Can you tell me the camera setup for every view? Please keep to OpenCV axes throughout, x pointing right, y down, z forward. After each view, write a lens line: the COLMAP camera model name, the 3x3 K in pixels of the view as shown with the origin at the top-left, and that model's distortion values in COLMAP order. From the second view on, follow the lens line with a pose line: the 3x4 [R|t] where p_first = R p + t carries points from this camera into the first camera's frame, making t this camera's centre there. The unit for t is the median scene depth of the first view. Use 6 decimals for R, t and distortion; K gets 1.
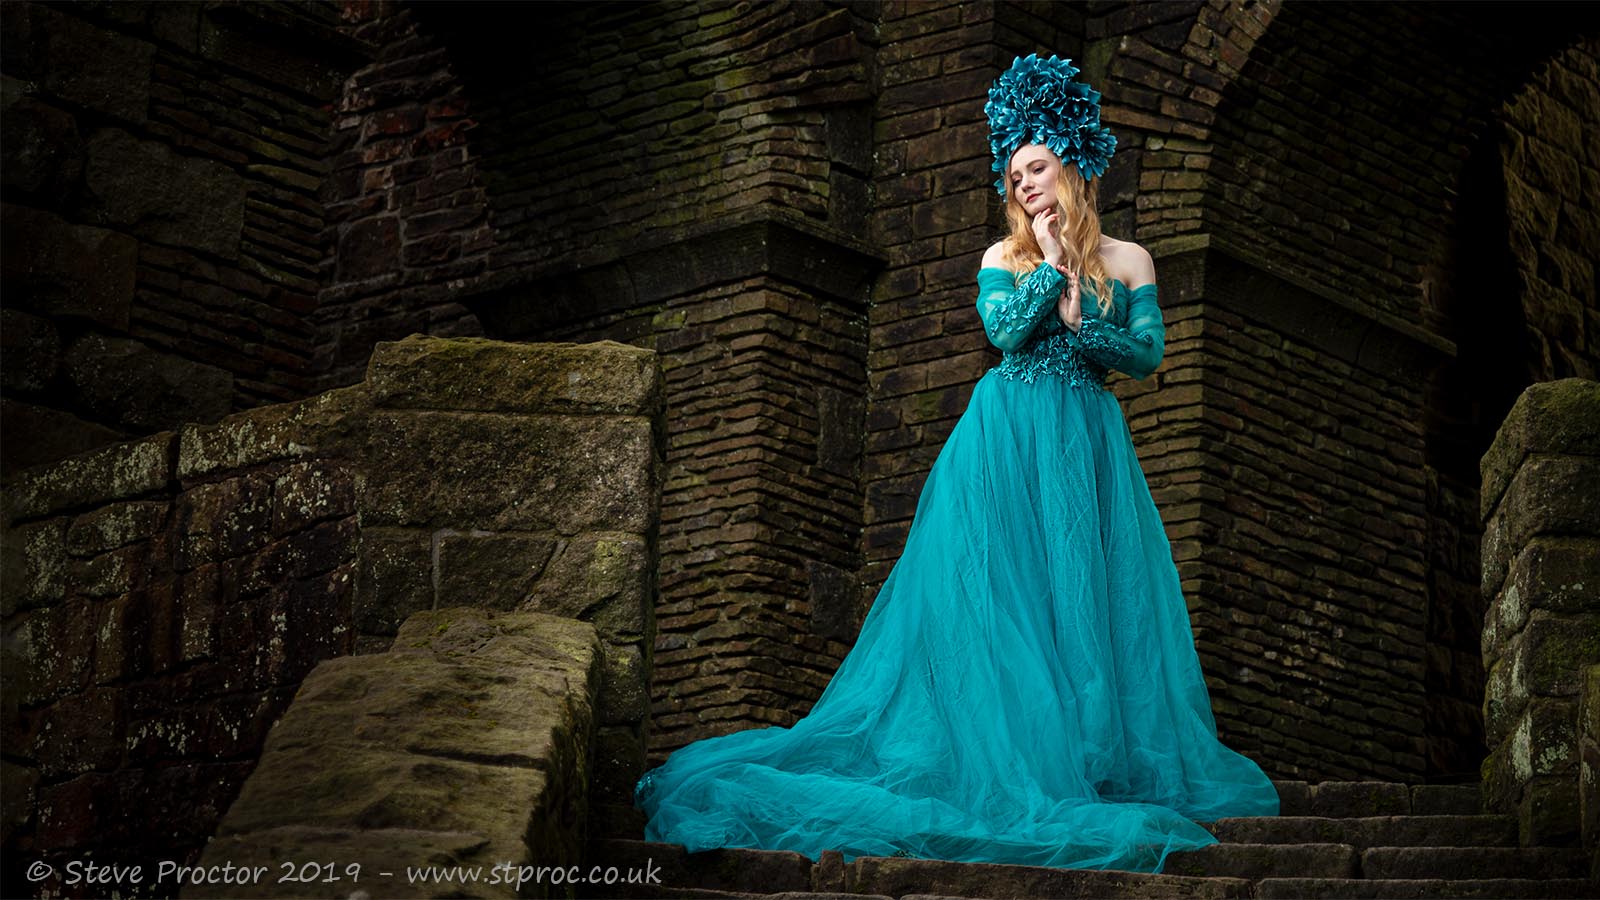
lens RADIAL K [[3928.5, 0, 800.0], [0, 3928.5, 450.0], [0, 0, 1]] dist [-0.357637, 0.194379]
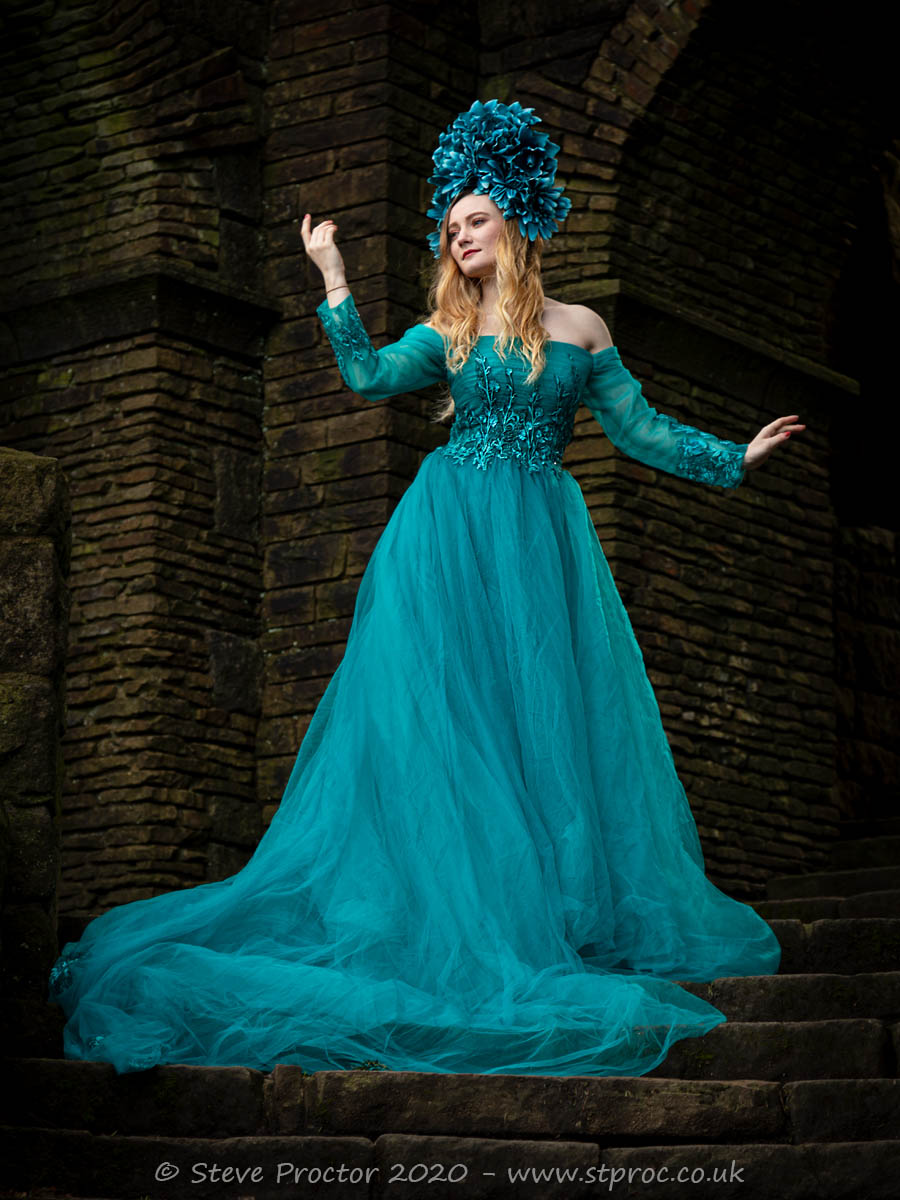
lens RADIAL K [[3053.5, 0, 341.4], [0, 3053.5, 601.6], [0, 0, 1]] dist [-0.099648, -0.440040]
pose [[0.997274, -0.024127, 0.069735, -0.016929], [0.019047, 0.997178, 0.072614, -0.031715], [-0.071290, -0.071088, 0.994919, 0.253741]]
